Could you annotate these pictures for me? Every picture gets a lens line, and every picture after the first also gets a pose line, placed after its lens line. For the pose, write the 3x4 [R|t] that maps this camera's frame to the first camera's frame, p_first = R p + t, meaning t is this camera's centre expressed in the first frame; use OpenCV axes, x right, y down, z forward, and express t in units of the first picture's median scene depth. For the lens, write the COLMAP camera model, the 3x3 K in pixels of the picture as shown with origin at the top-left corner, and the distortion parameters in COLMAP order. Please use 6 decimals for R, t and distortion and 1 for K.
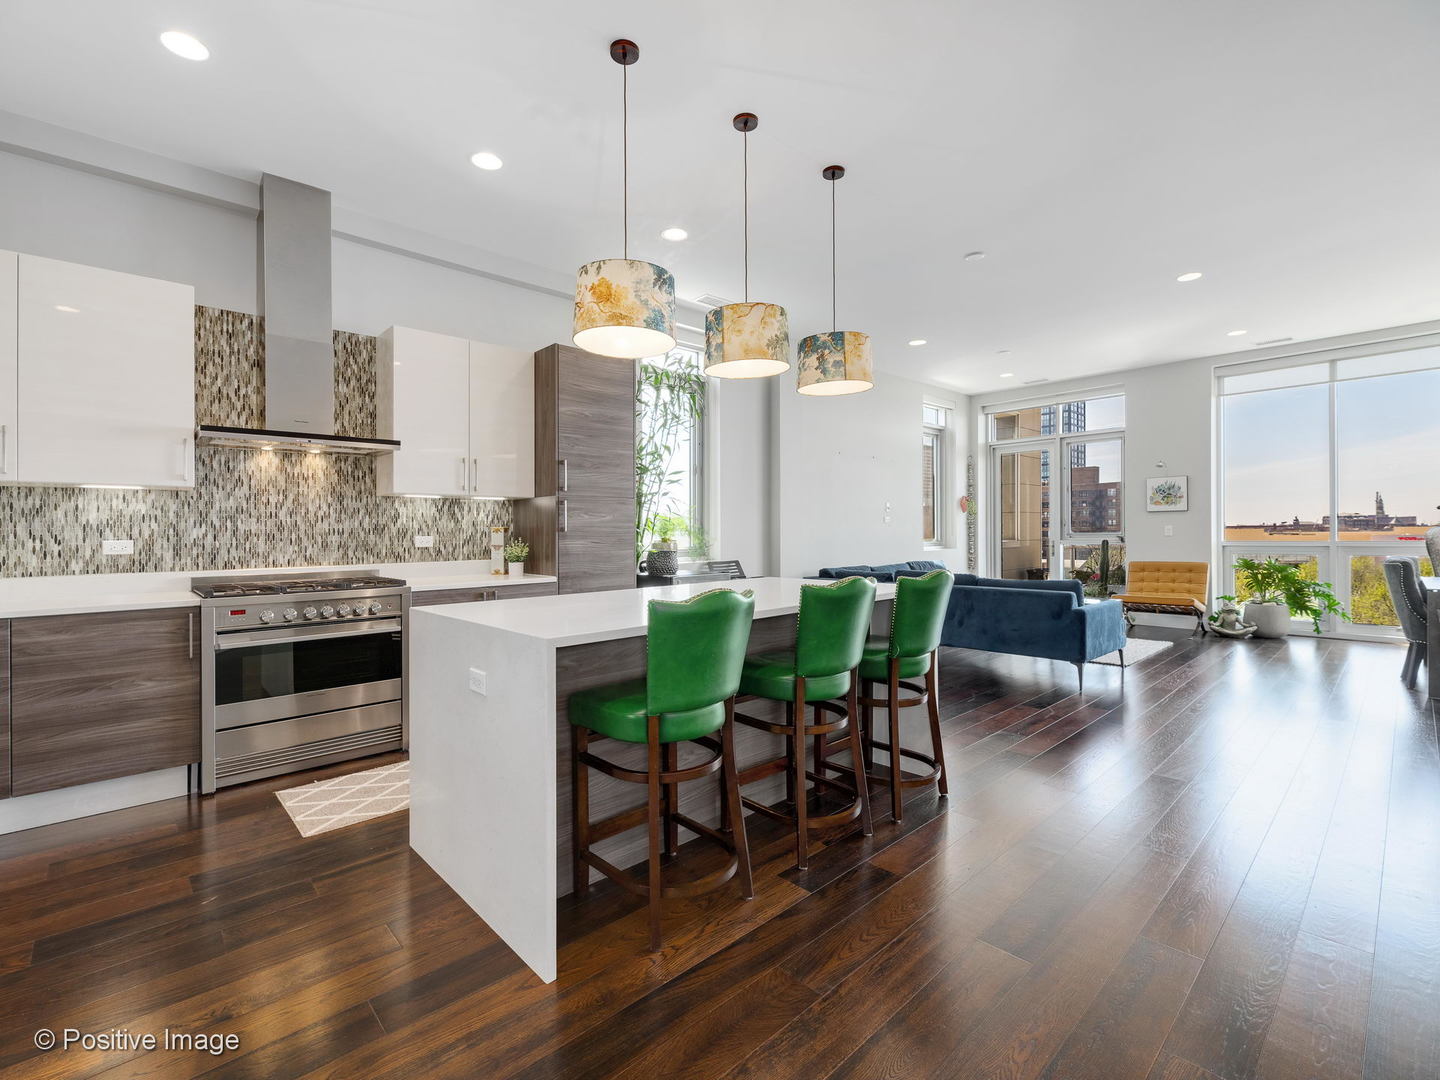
lens RADIAL K [[648.9, 0, 711.5], [0, 648.9, 542.3], [0, 0, 1]] dist [-0.004338, 0.000034]
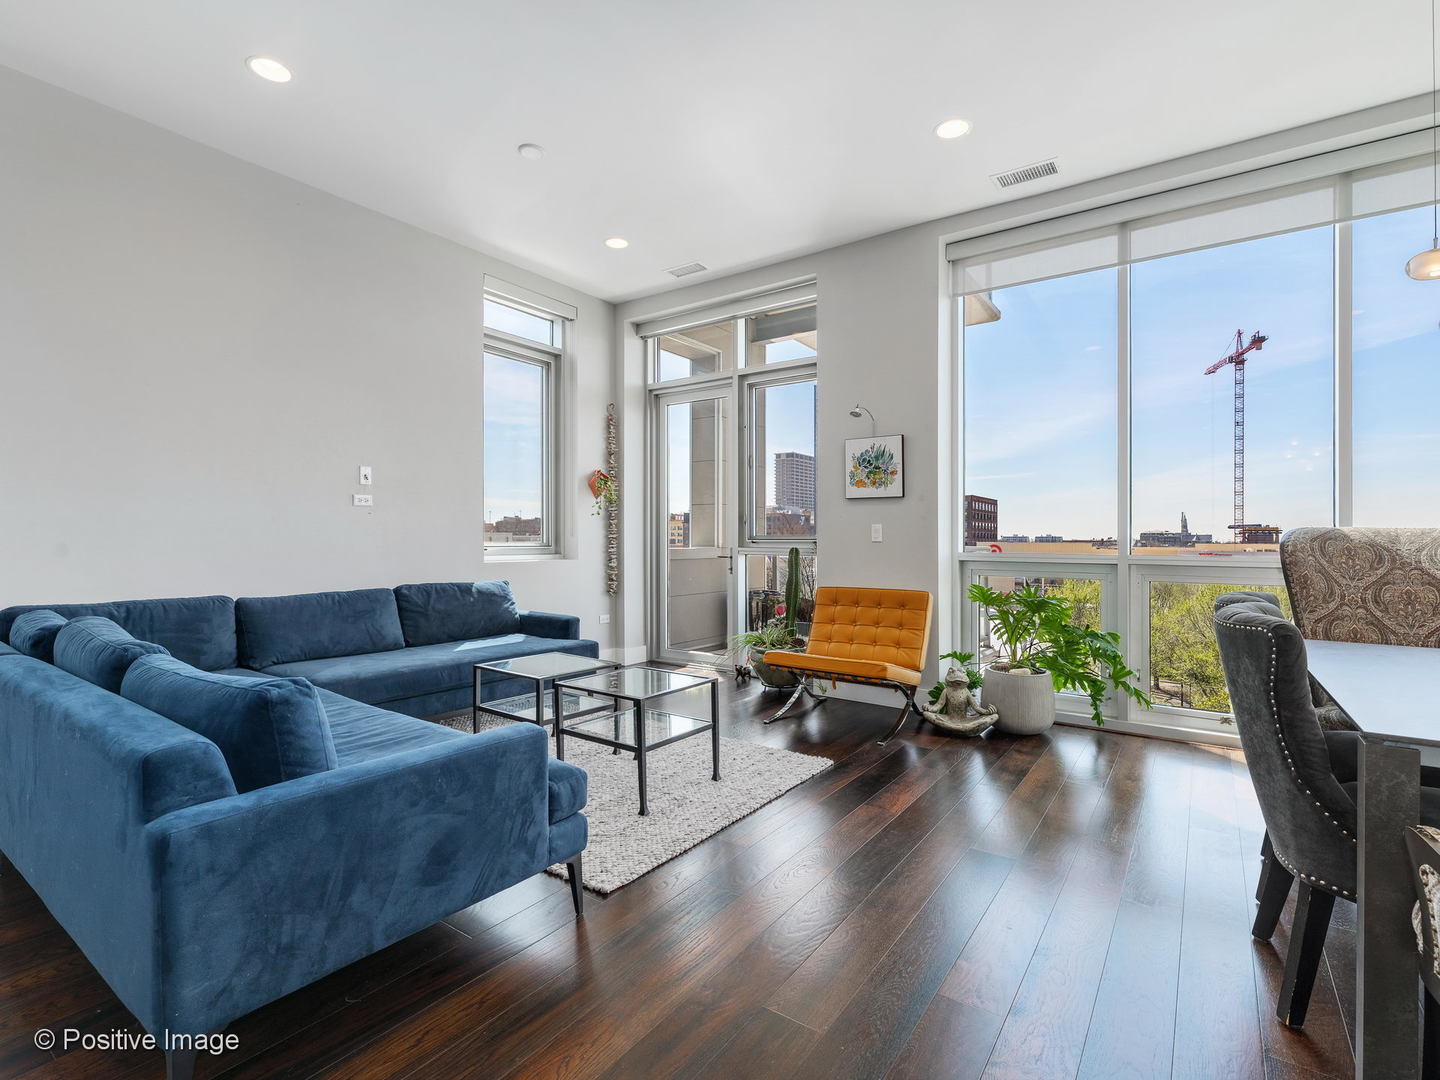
lens RADIAL K [[688.0, 0, 727.2], [0, 688.0, 536.6], [0, 0, 1]] dist [0.015547, 0.000031]
pose [[0.975944, 0.018549, 0.217229, 0.474295], [-0.014430, 0.999685, -0.020532, -0.000456], [-0.217541, 0.016904, 0.975905, 0.468277]]
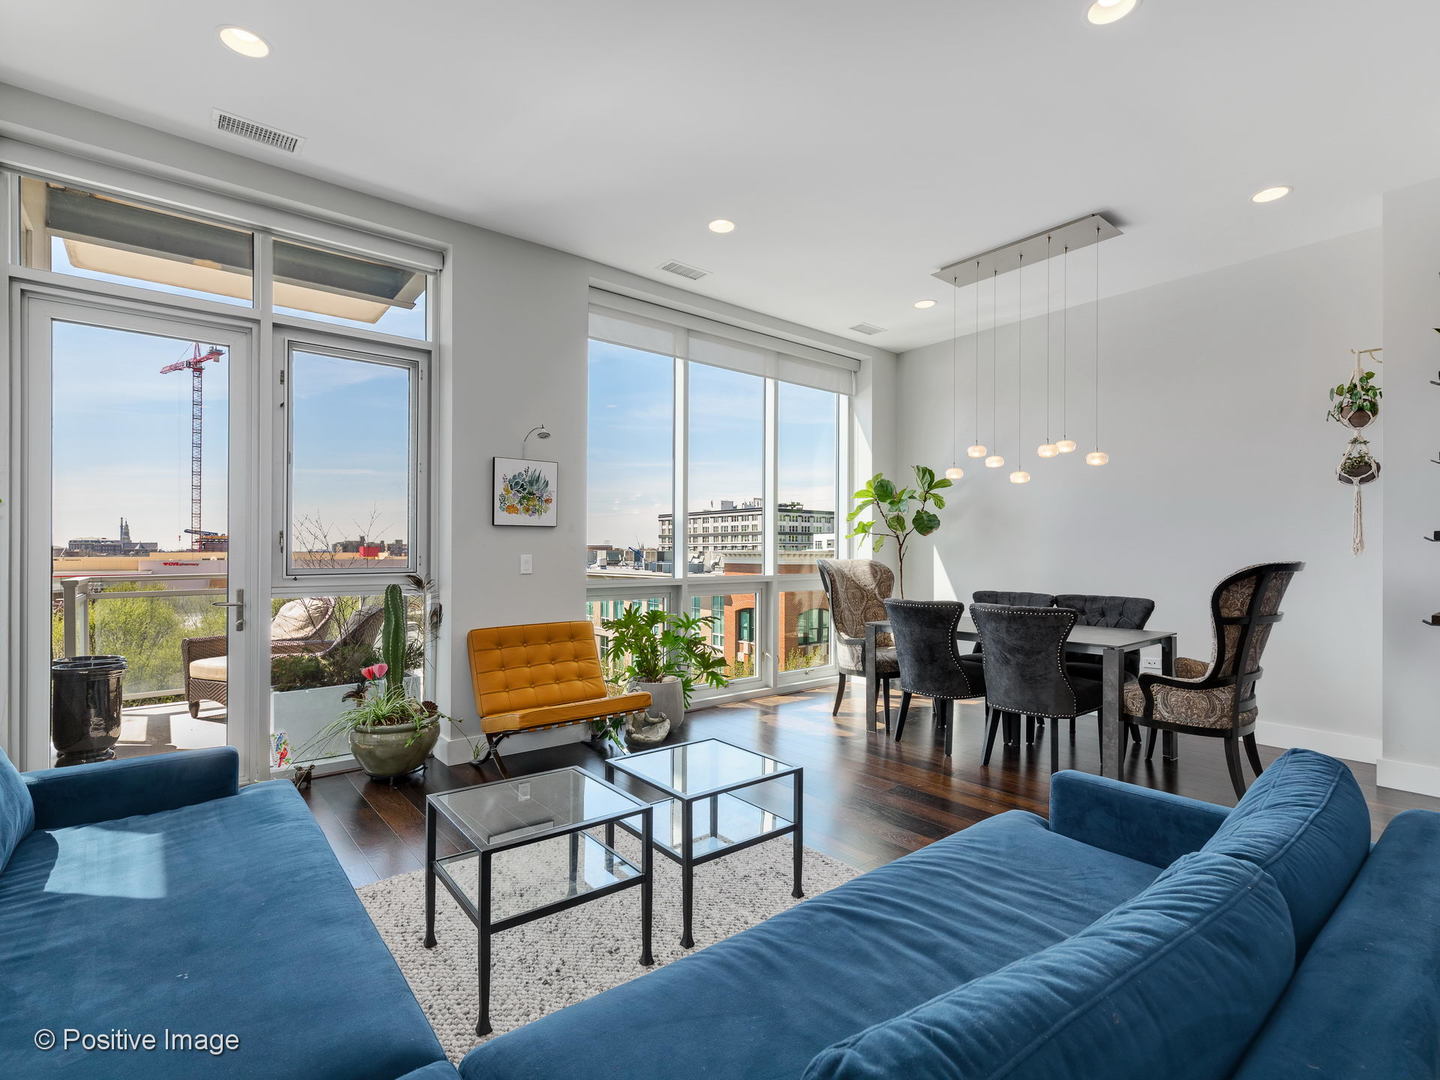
lens RADIAL K [[688.0, 0, 720.6], [0, 688.0, 546.5], [0, 0, 1]] dist [0.015547, 0.000031]
pose [[0.062569, 0.019918, 0.997842, 0.173816], [0.011166, 0.999724, -0.020656, -0.019805], [-0.997978, 0.012435, 0.062329, 0.856066]]
